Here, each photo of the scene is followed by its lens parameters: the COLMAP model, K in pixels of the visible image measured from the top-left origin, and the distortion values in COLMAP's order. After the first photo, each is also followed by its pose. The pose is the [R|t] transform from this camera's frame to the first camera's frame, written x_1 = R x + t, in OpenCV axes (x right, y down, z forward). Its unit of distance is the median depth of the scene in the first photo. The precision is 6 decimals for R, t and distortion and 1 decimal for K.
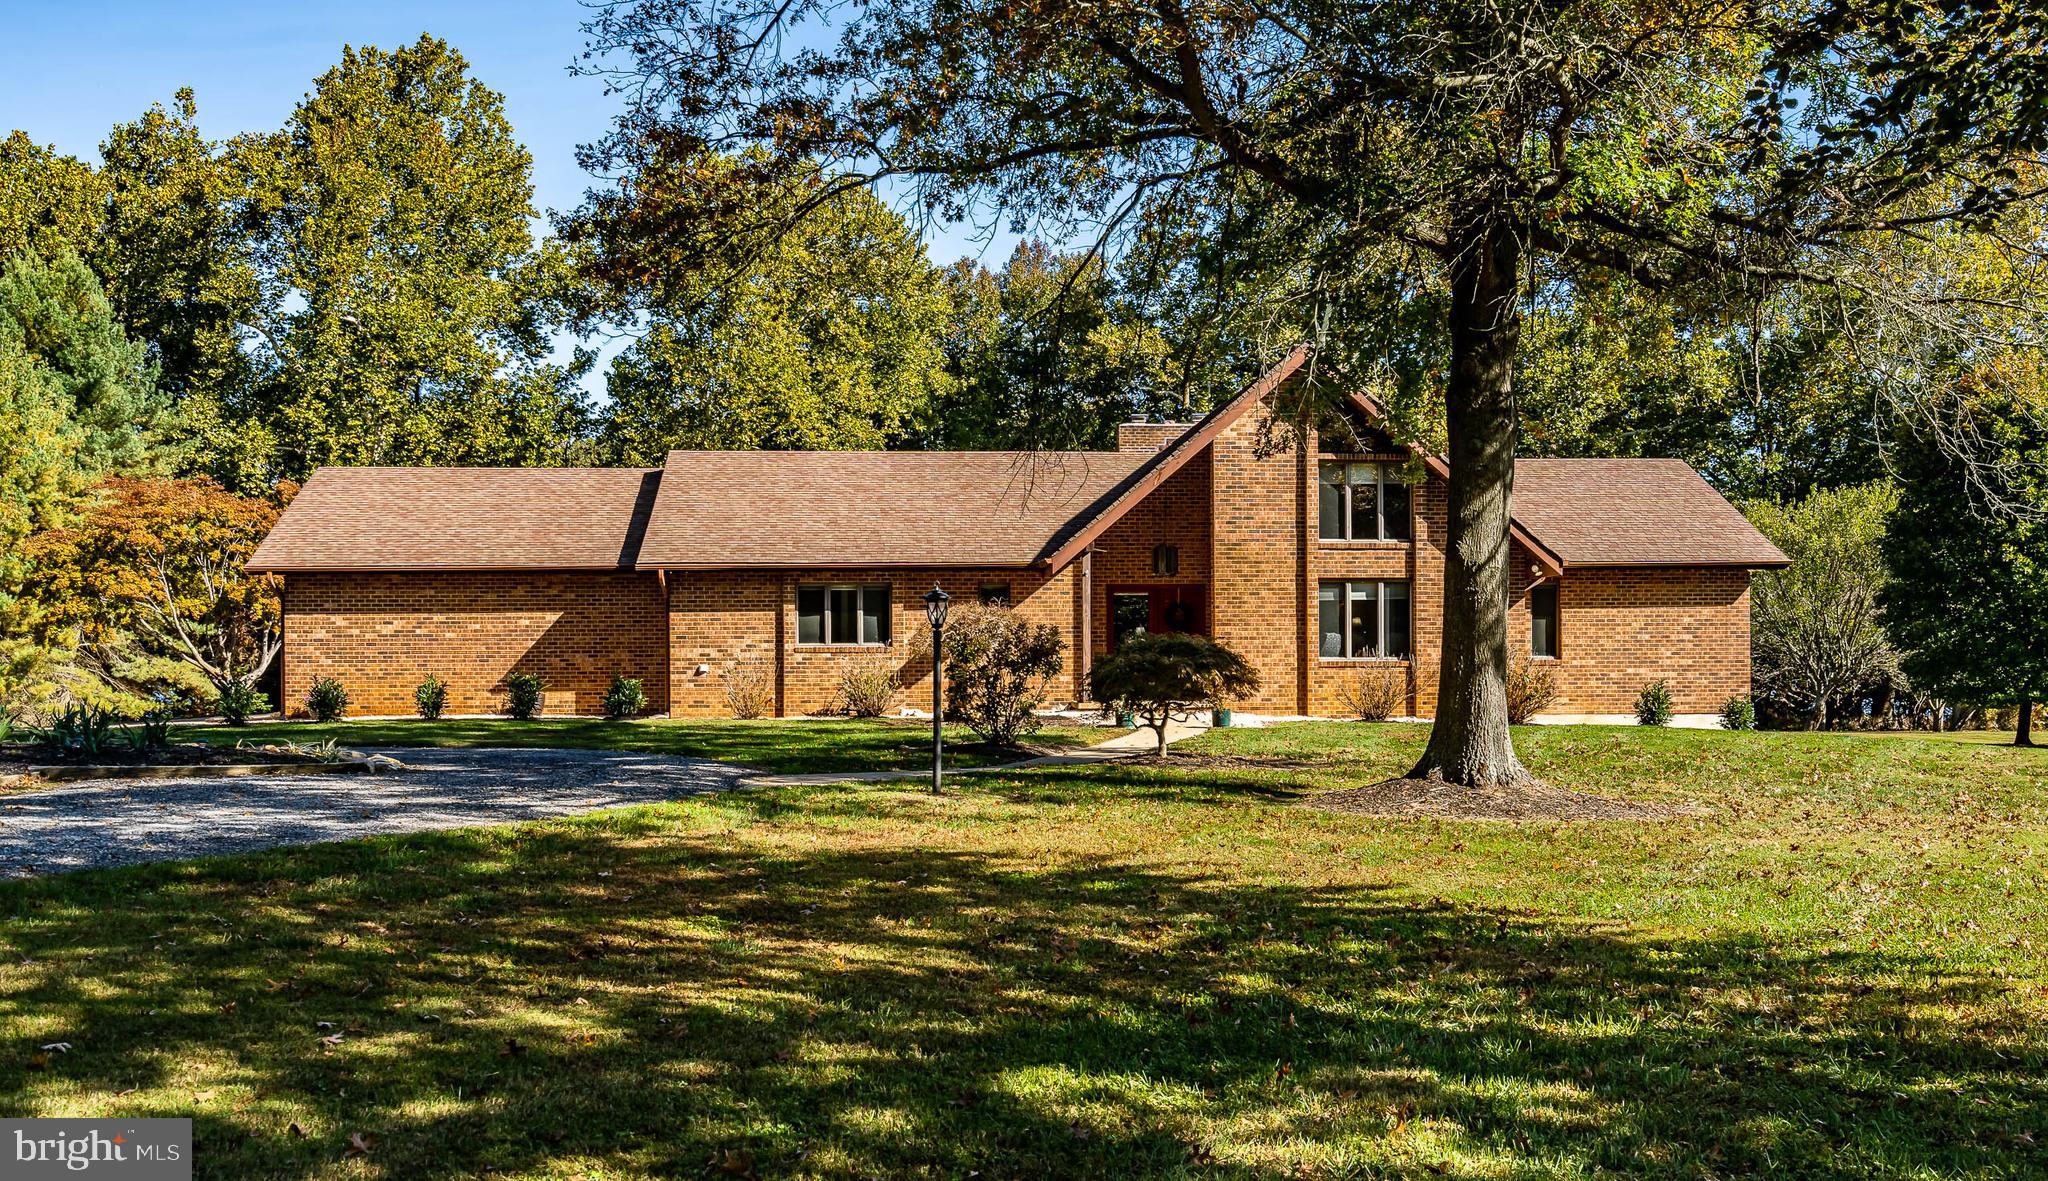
lens RADIAL K [[1862.6, 0, 1024.0], [0, 1862.6, 590.5], [0, 0, 1]] dist [-0.000690, 0.002484]
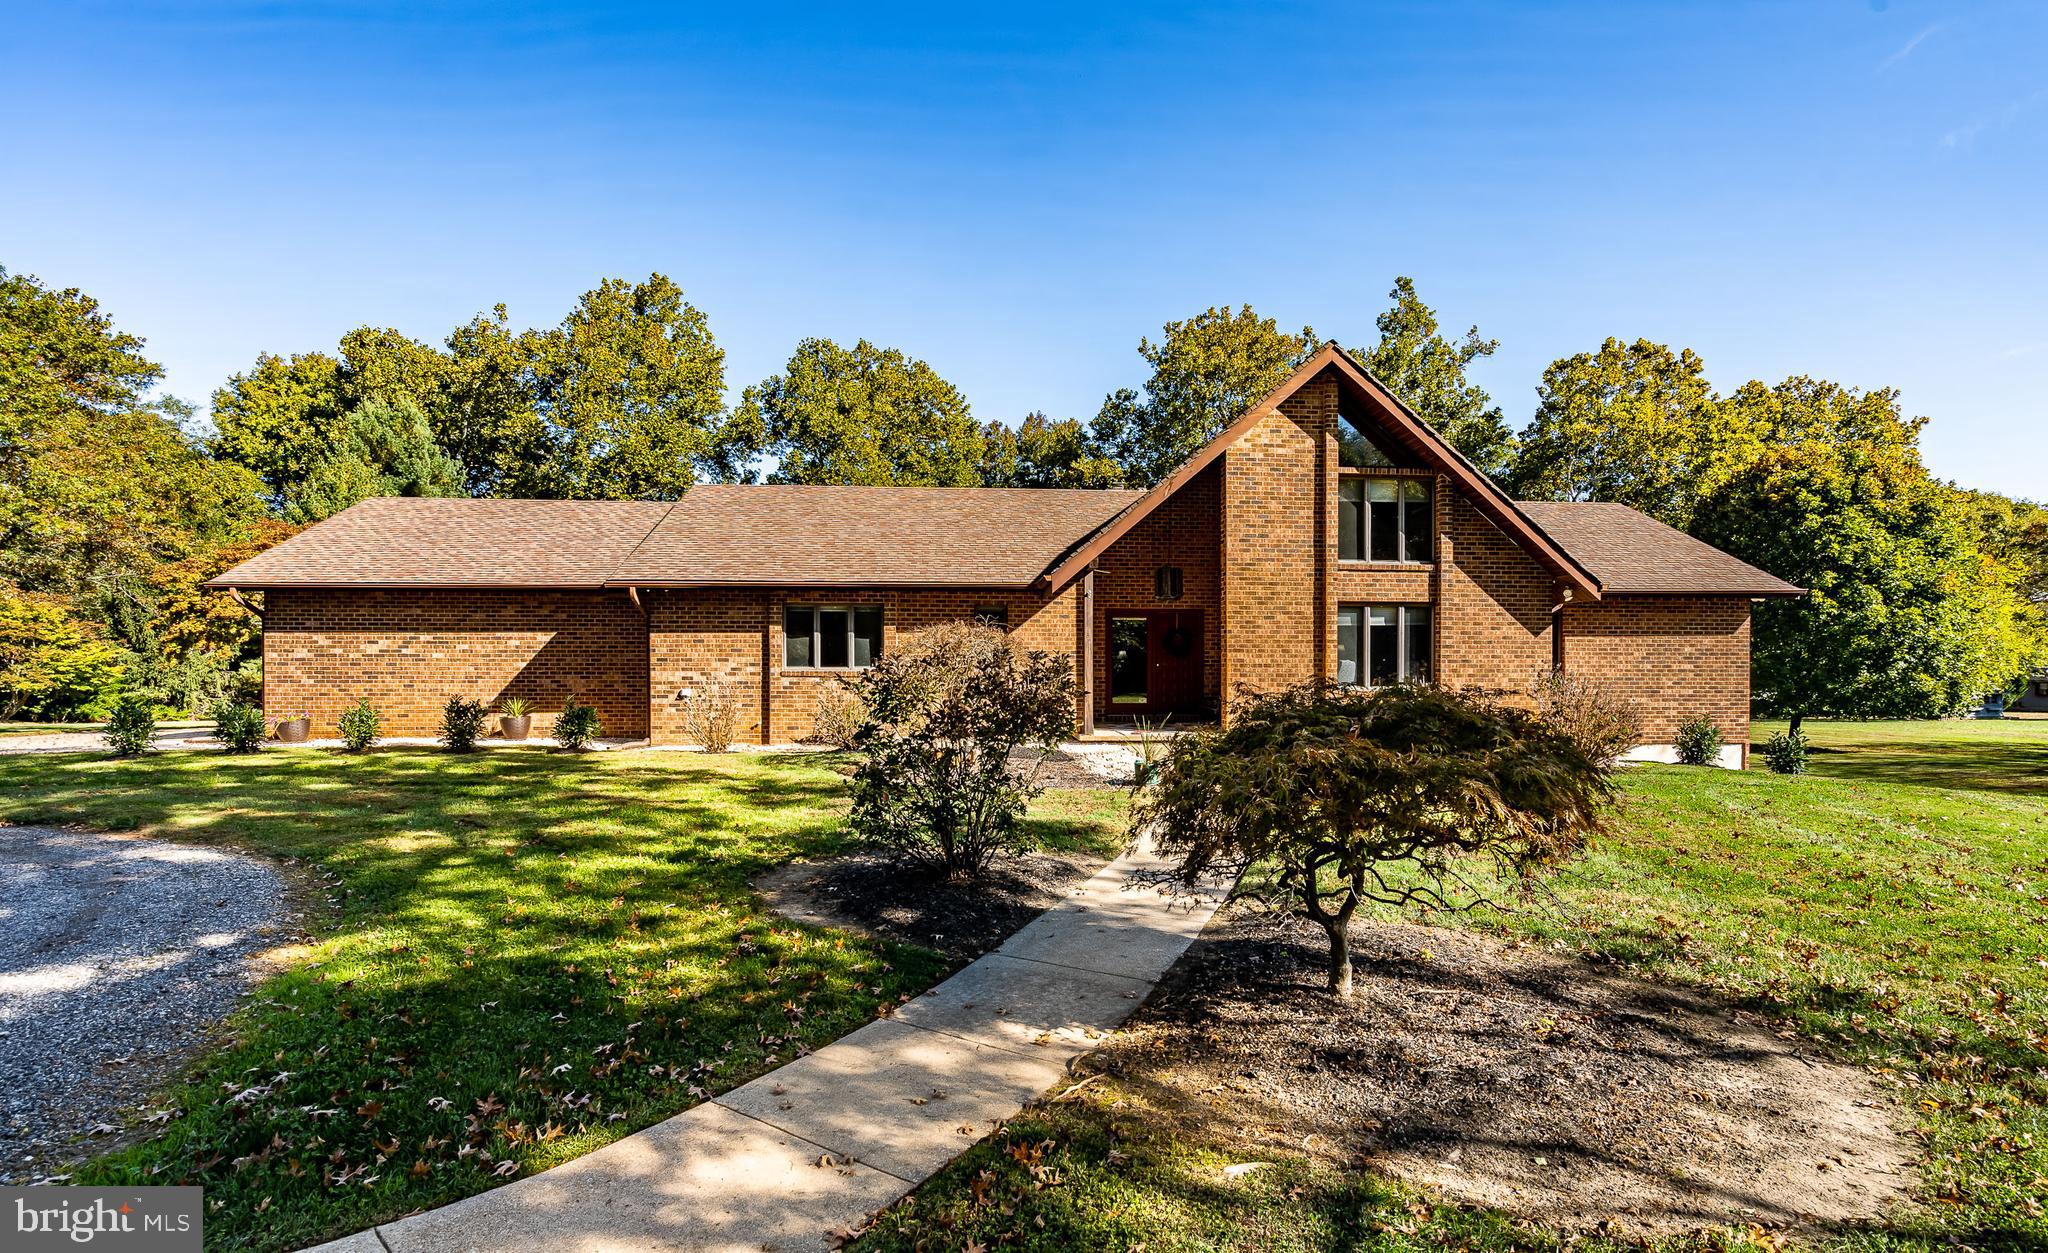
lens RADIAL K [[916.8, 0, 1024.0], [0, 916.8, 626.5], [0, 0, 1]] dist [-0.001414, -0.000240]
pose [[0.999930, 0.007441, -0.009213, 0.005559], [-0.007479, 0.999963, -0.004149, 0.008732], [0.009182, 0.004218, 0.999949, 0.527958]]
